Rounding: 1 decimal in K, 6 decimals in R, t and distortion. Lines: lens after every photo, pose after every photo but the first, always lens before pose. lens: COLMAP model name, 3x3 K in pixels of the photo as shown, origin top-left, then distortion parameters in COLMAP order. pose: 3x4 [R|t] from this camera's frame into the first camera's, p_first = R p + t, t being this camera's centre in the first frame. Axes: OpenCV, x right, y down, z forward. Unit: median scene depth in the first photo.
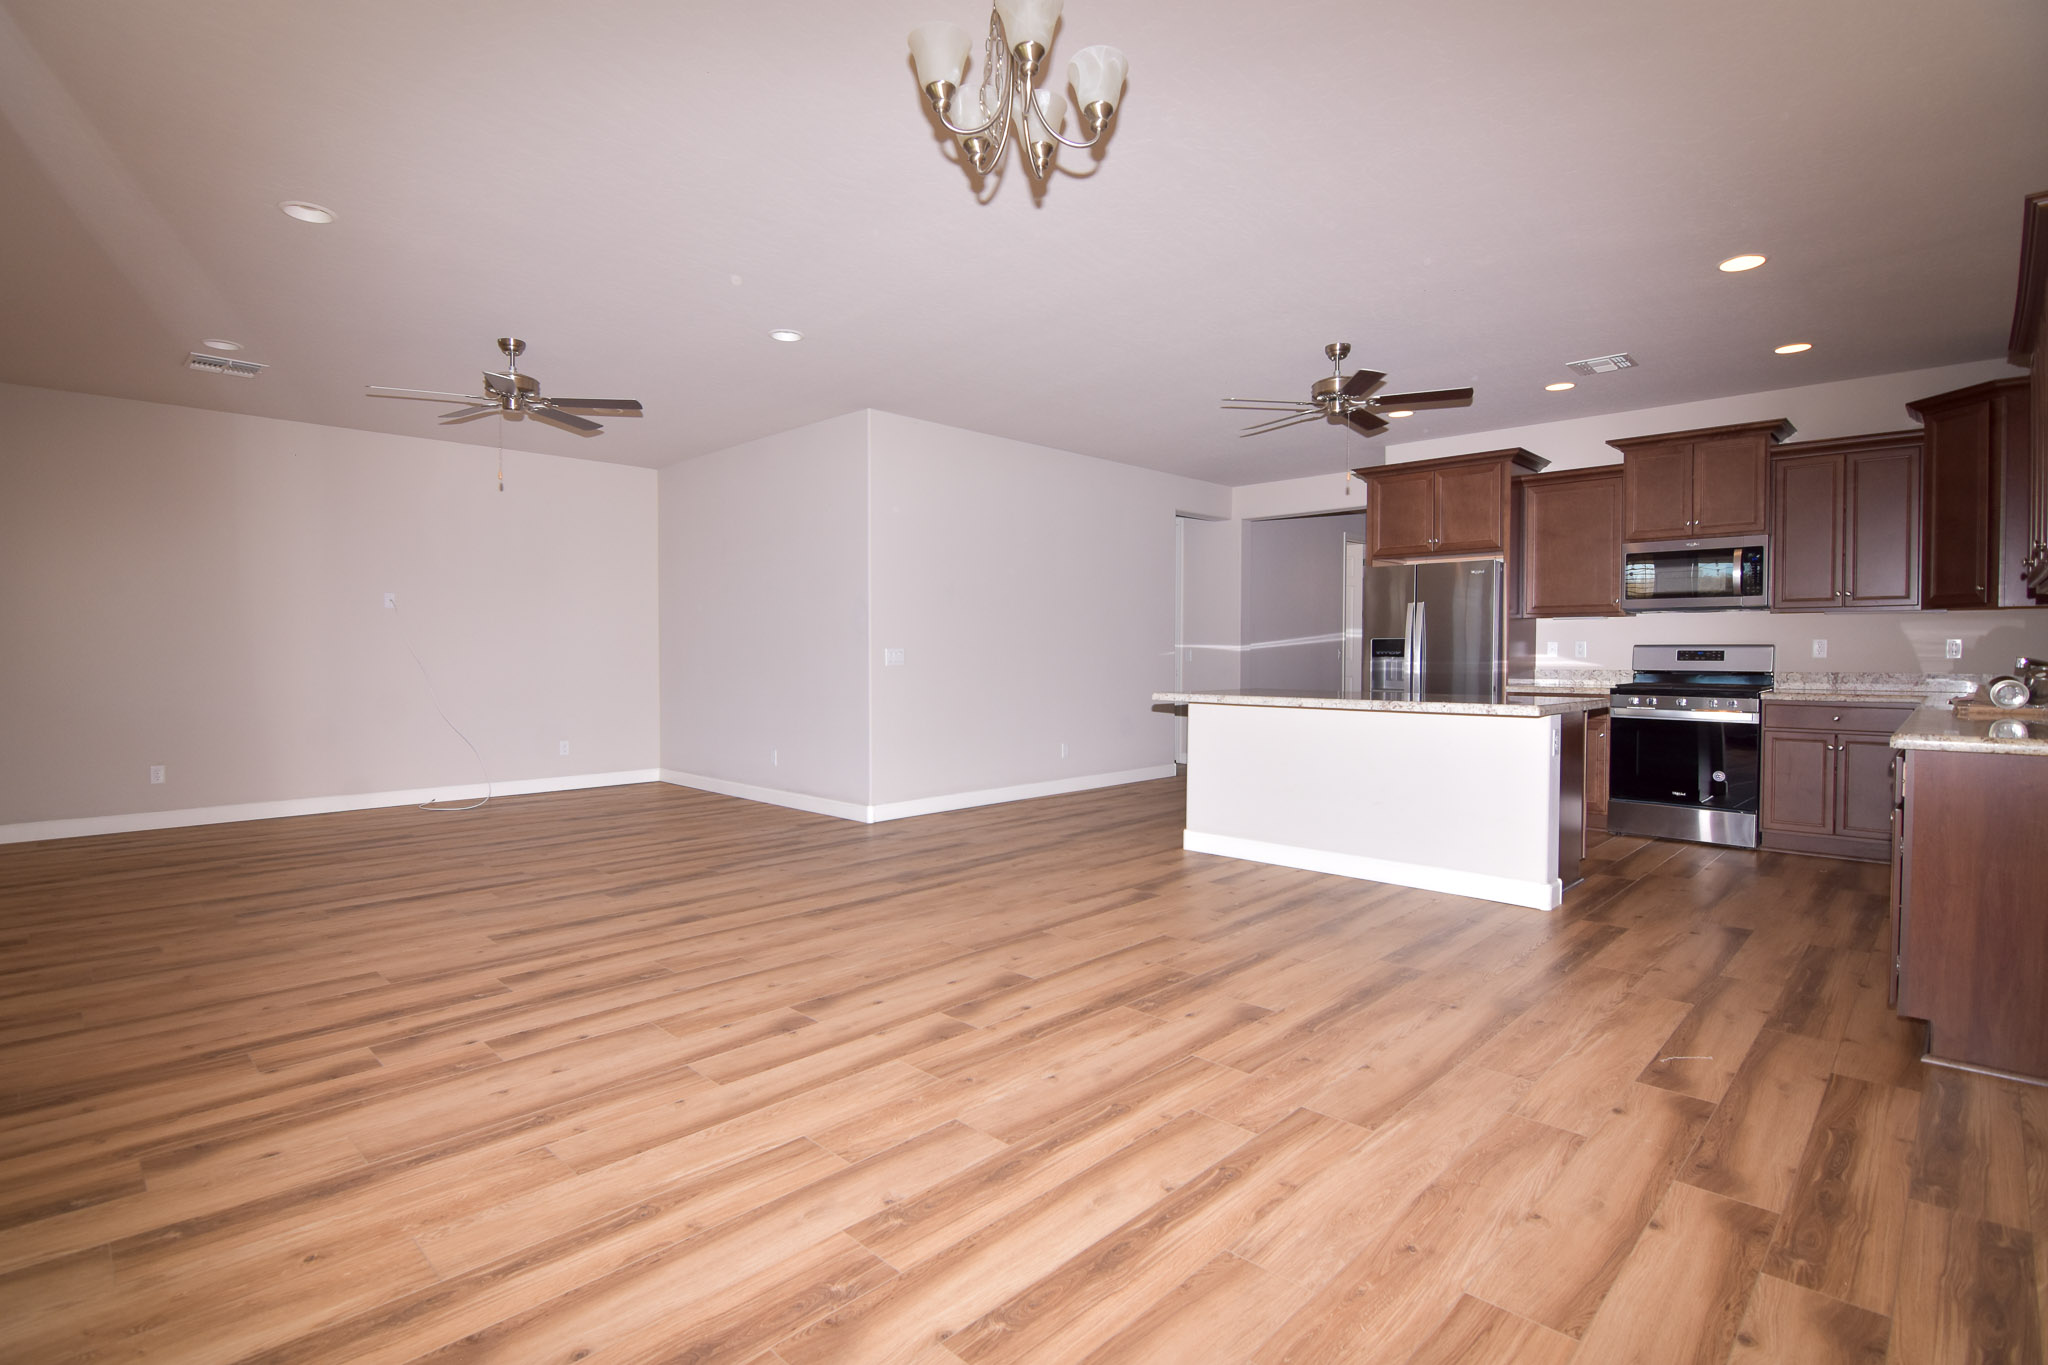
lens RADIAL K [[983.5, 0, 1008.4], [0, 983.5, 679.5], [0, 0, 1]] dist [0.000106, -0.012287]
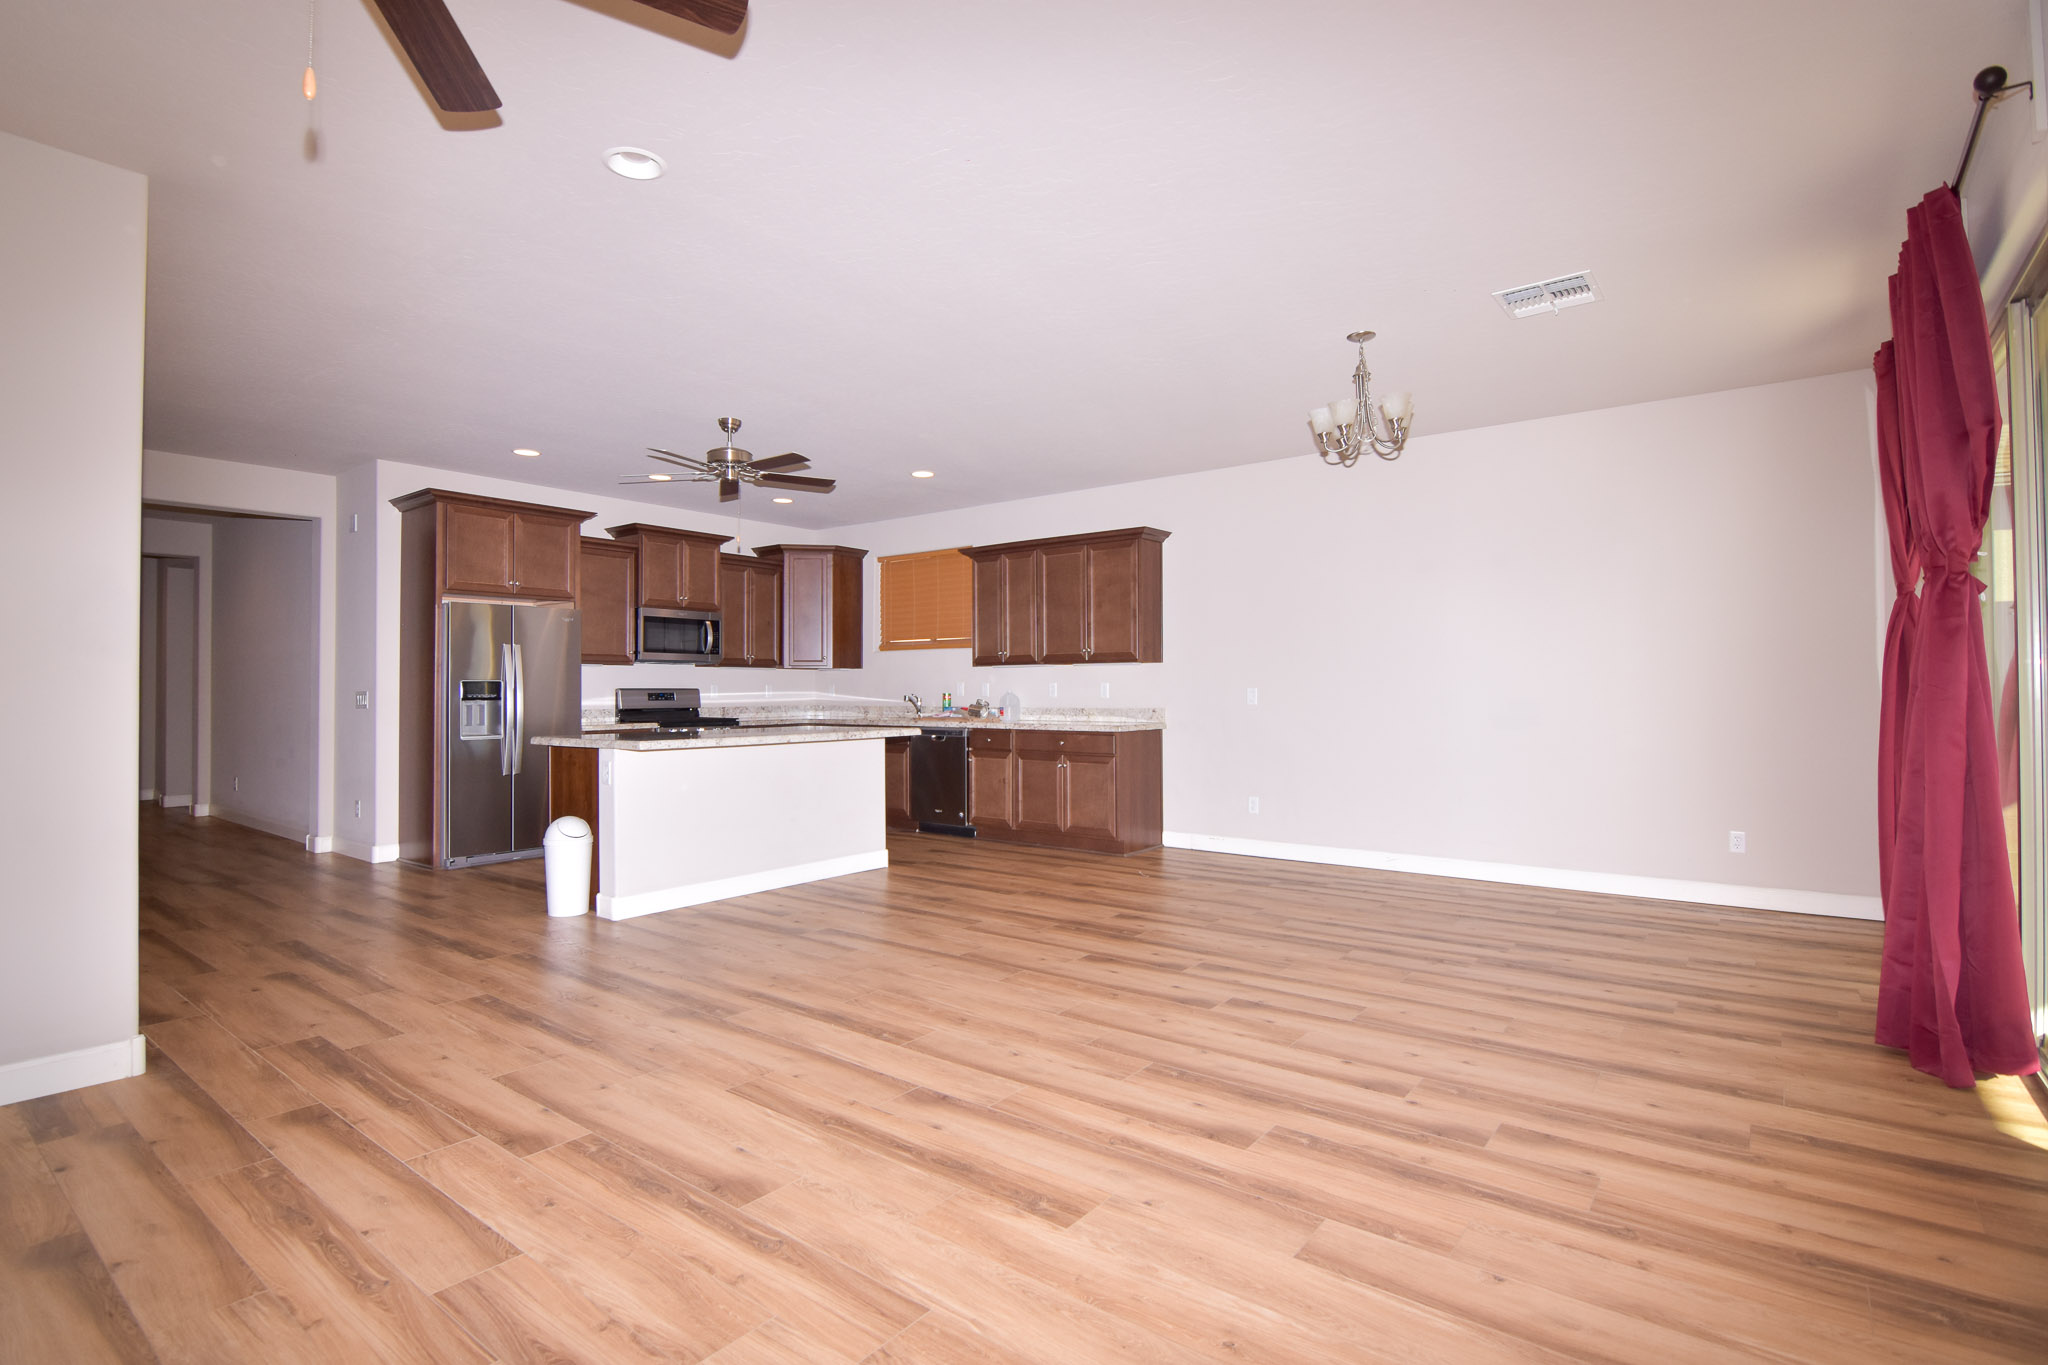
lens RADIAL K [[983.5, 0, 1008.4], [0, 983.5, 679.5], [0, 0, 1]] dist [0.000106, -0.012287]
pose [[-0.115437, 0.012582, 0.993235, -1.243163], [0.030743, 0.999486, -0.009088, -0.038746], [-0.992839, 0.029486, -0.115765, 1.269499]]
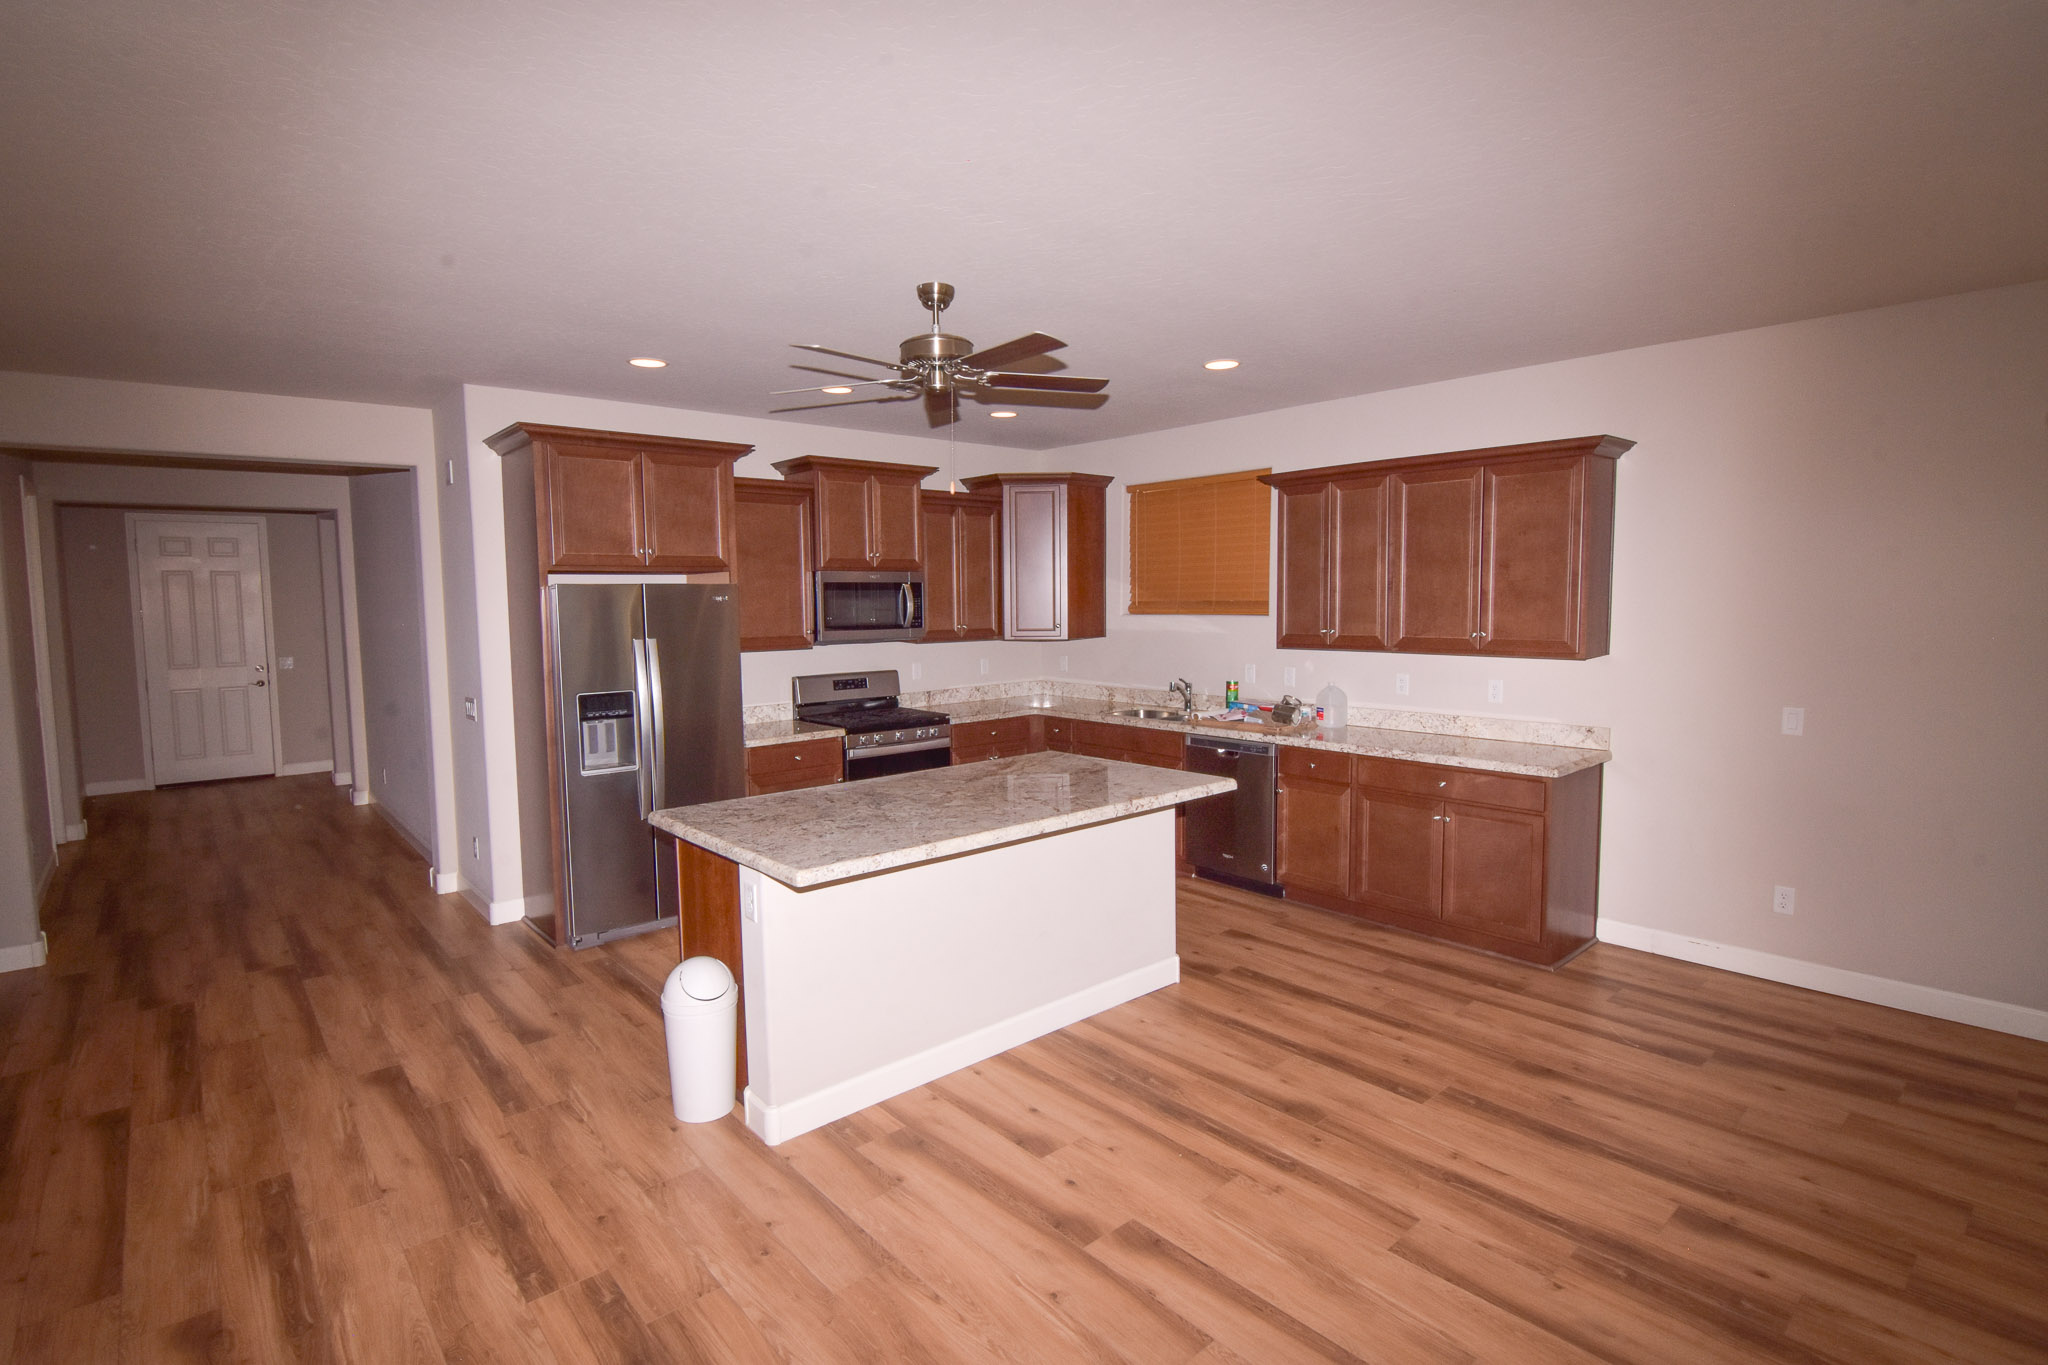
lens RADIAL K [[983.5, 0, 1008.4], [0, 983.5, 679.5], [0, 0, 1]] dist [0.000106, -0.012287]
pose [[0.078291, -0.083542, 0.993424, -0.535496], [0.039920, 0.995946, 0.080608, -0.193416], [-0.996131, 0.033347, 0.081308, 1.394804]]
